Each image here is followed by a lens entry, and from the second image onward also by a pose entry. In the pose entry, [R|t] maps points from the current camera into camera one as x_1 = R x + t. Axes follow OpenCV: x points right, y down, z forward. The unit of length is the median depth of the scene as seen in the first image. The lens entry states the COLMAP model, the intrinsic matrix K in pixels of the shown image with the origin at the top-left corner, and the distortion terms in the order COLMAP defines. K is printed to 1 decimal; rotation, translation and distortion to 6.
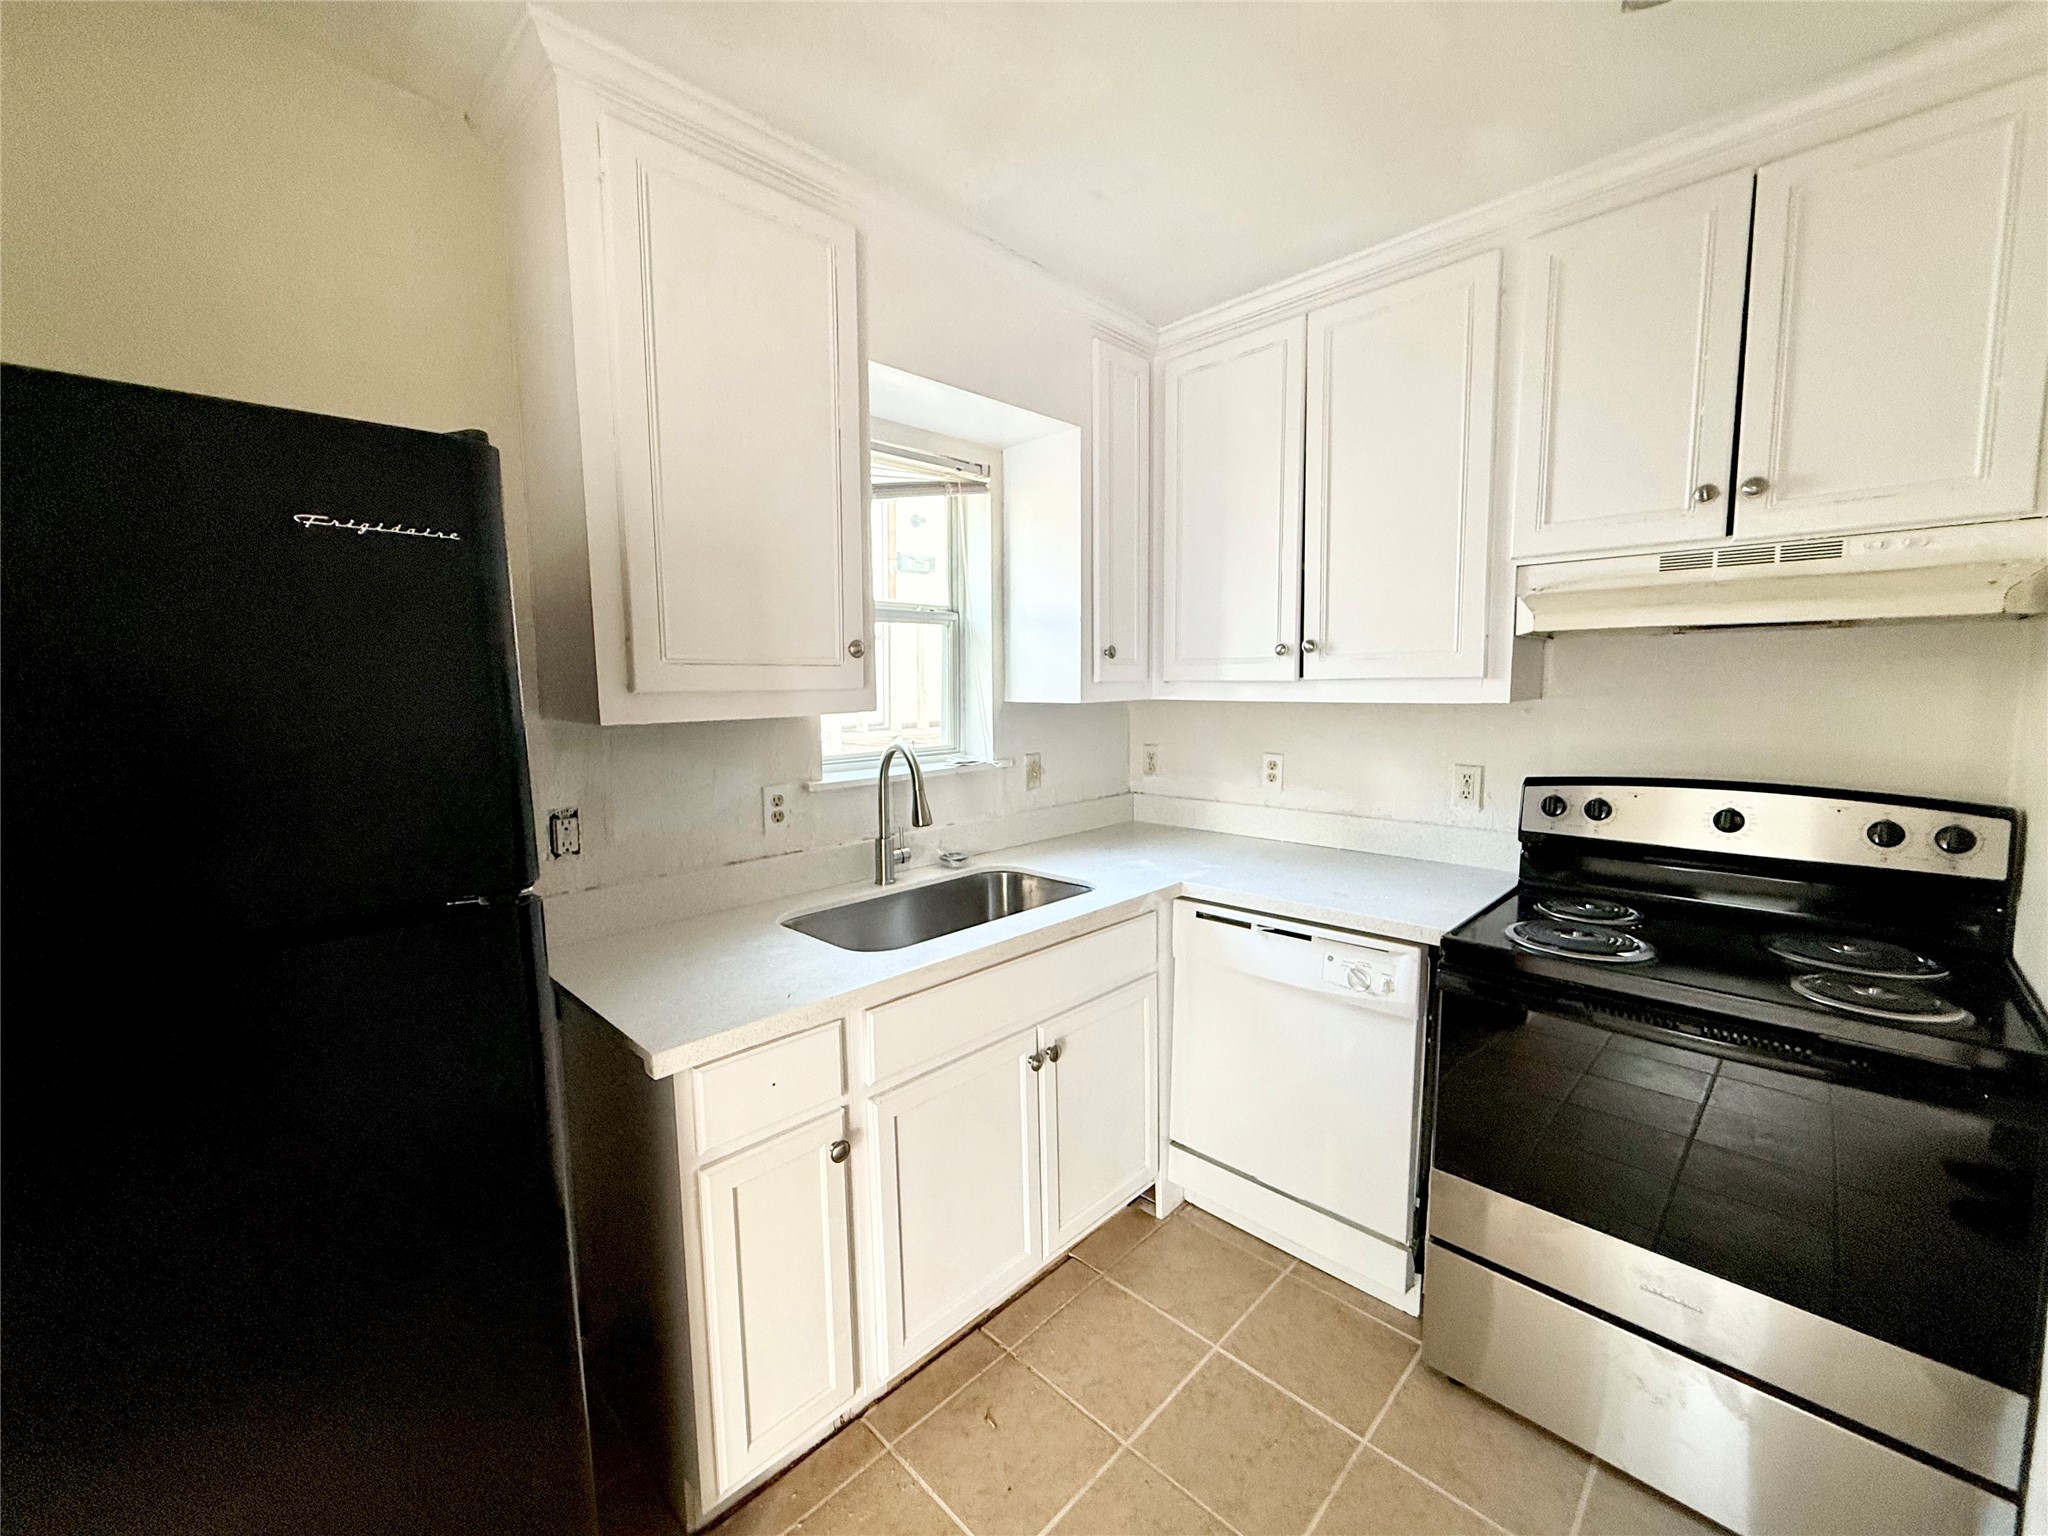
lens RADIAL K [[821.5, 0, 1018.1], [0, 821.5, 765.8], [0, 0, 1]] dist [0.001184, 0.000330]
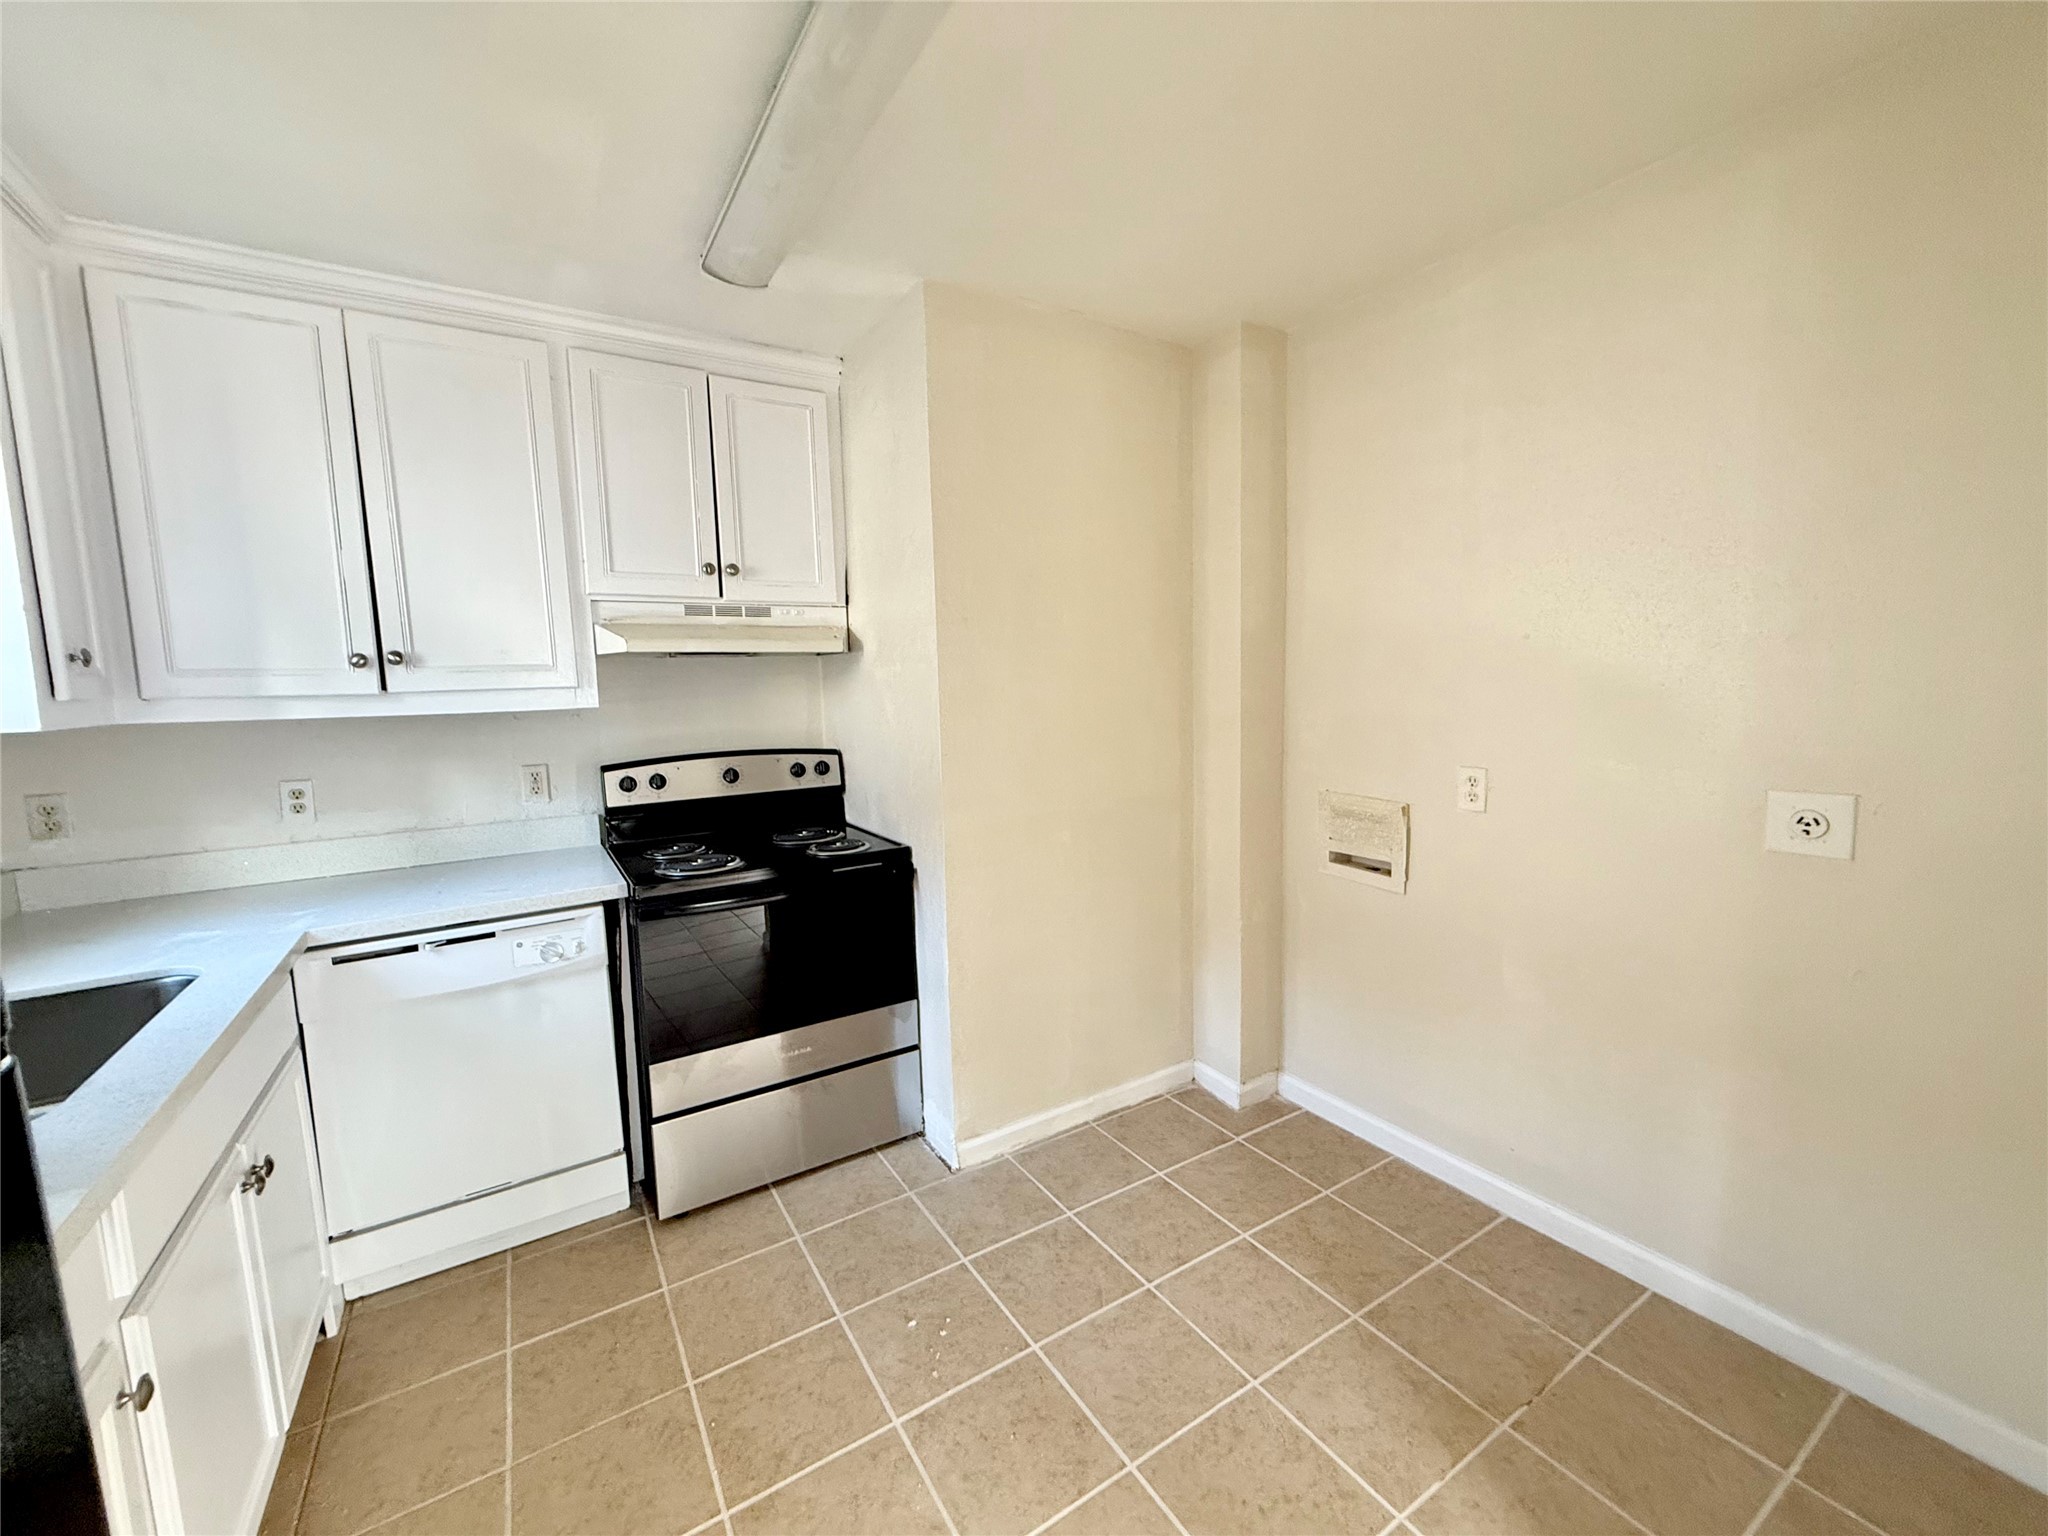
lens RADIAL K [[821.5, 0, 1018.9], [0, 821.5, 769.7], [0, 0, 1]] dist [0.001184, 0.000330]
pose [[0.223574, -0.101263, 0.969412, -0.494569], [0.124317, 0.989428, 0.074683, 0.005341], [-0.966726, 0.103817, 0.233799, 0.079932]]
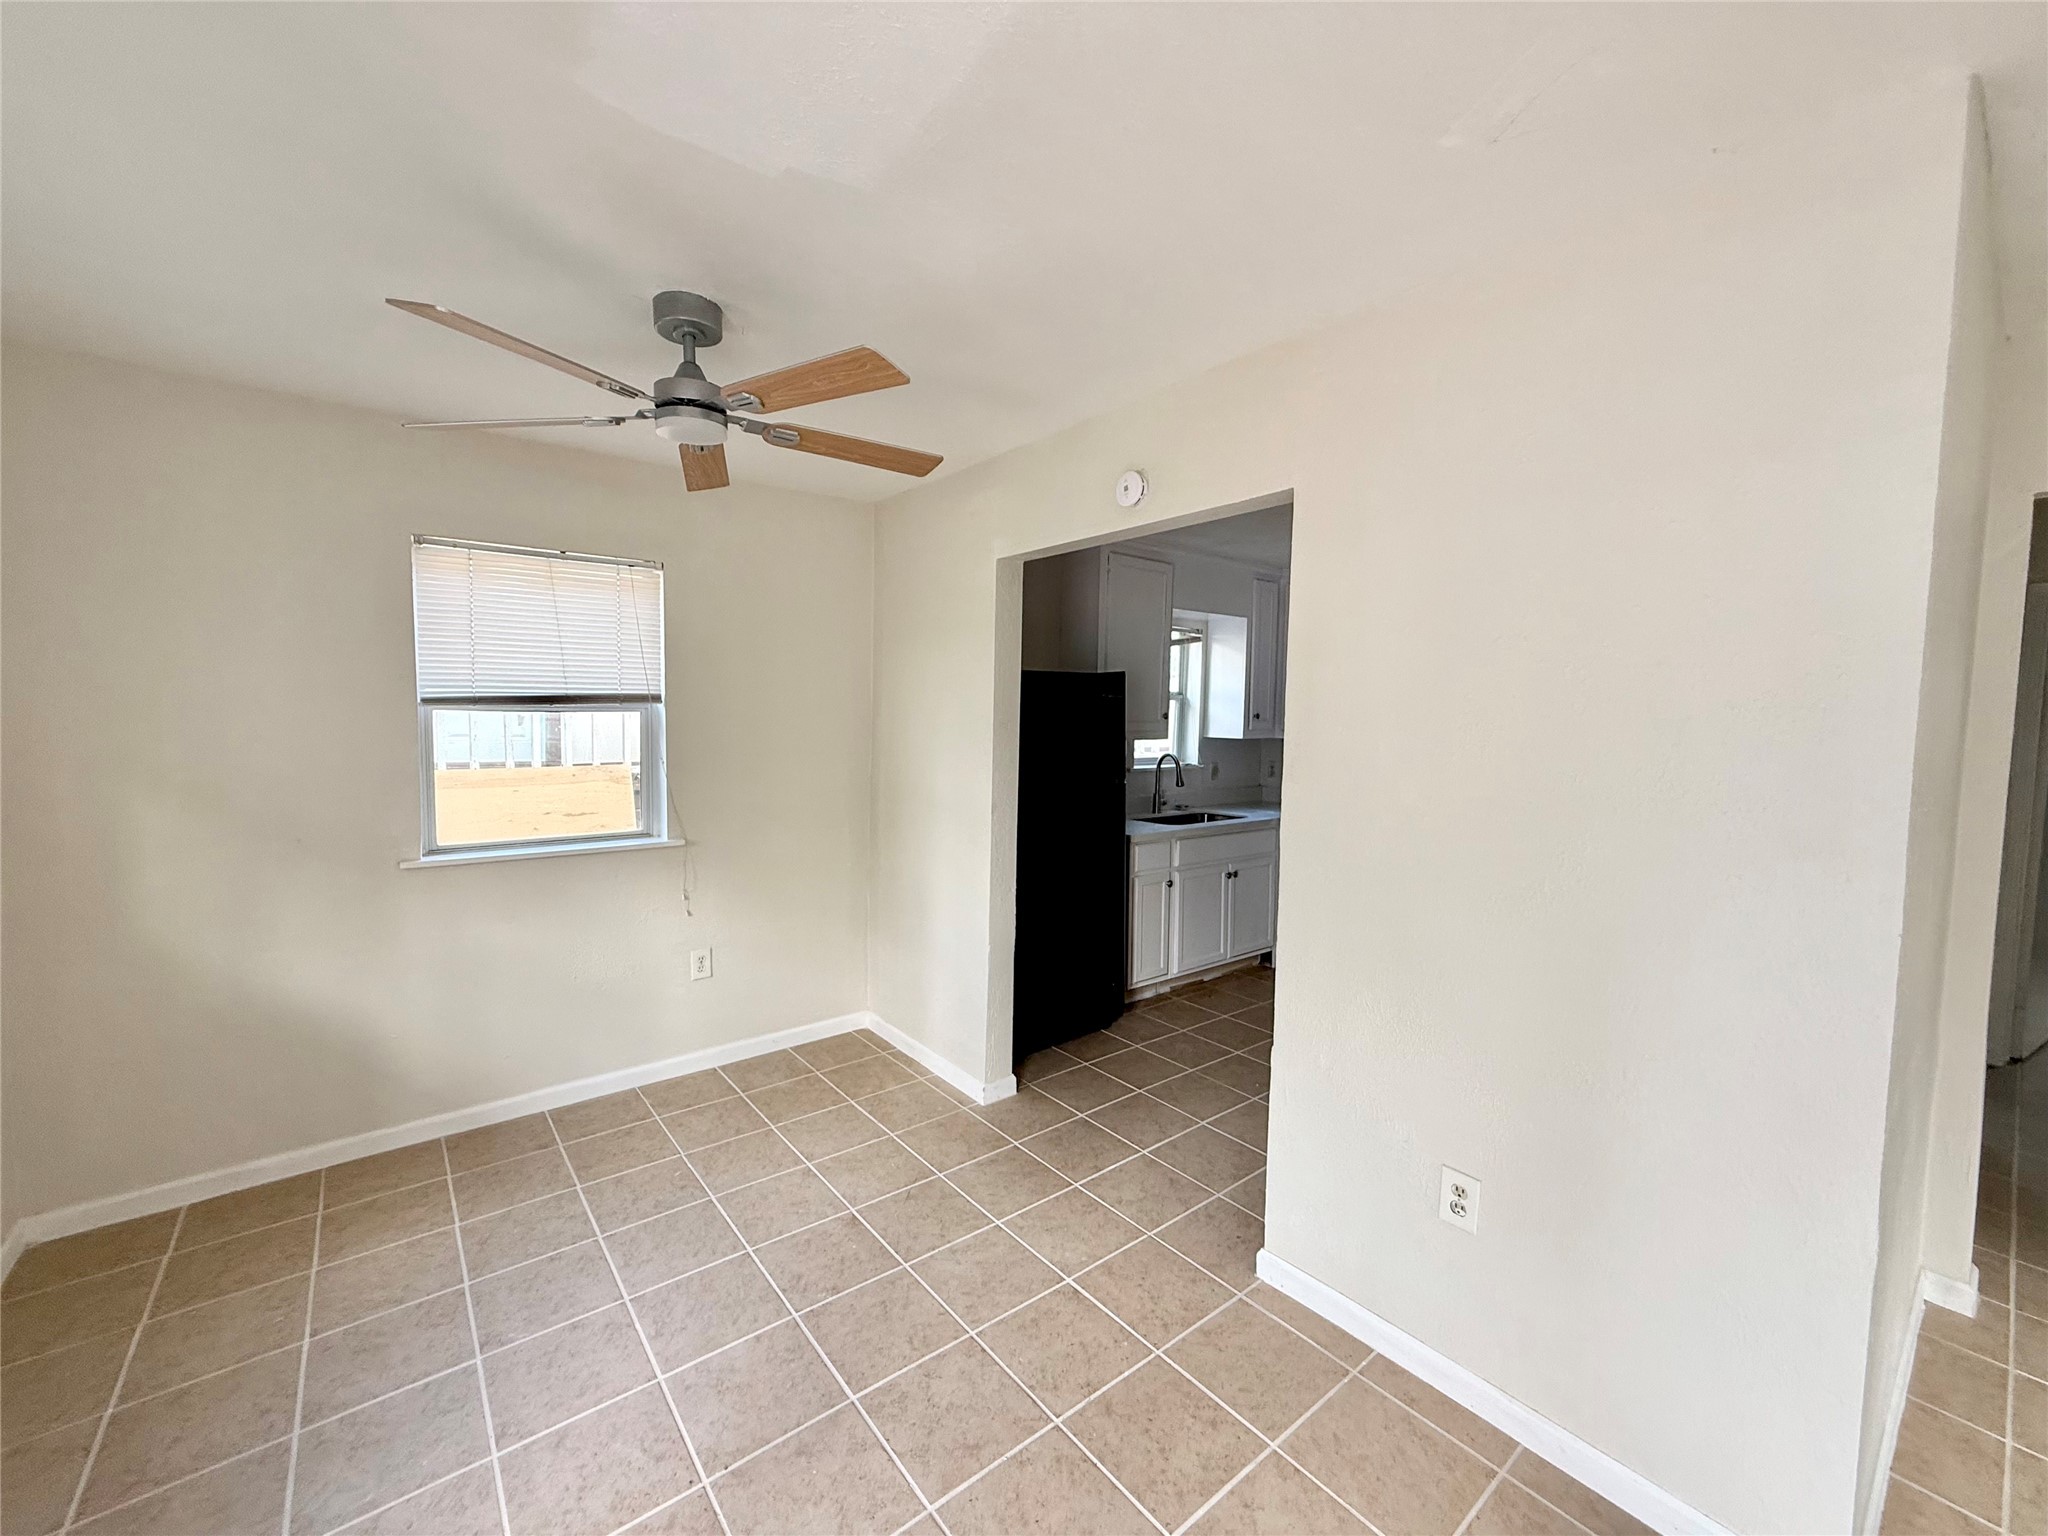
lens RADIAL K [[821.5, 0, 1024.9], [0, 821.5, 773.2], [0, 0, 1]] dist [0.001184, 0.000330]
pose [[0.993209, 0.034766, -0.111028, -0.319271], [-0.038553, 0.998739, -0.032147, 0.136255], [0.109771, 0.036209, 0.993297, -1.565401]]
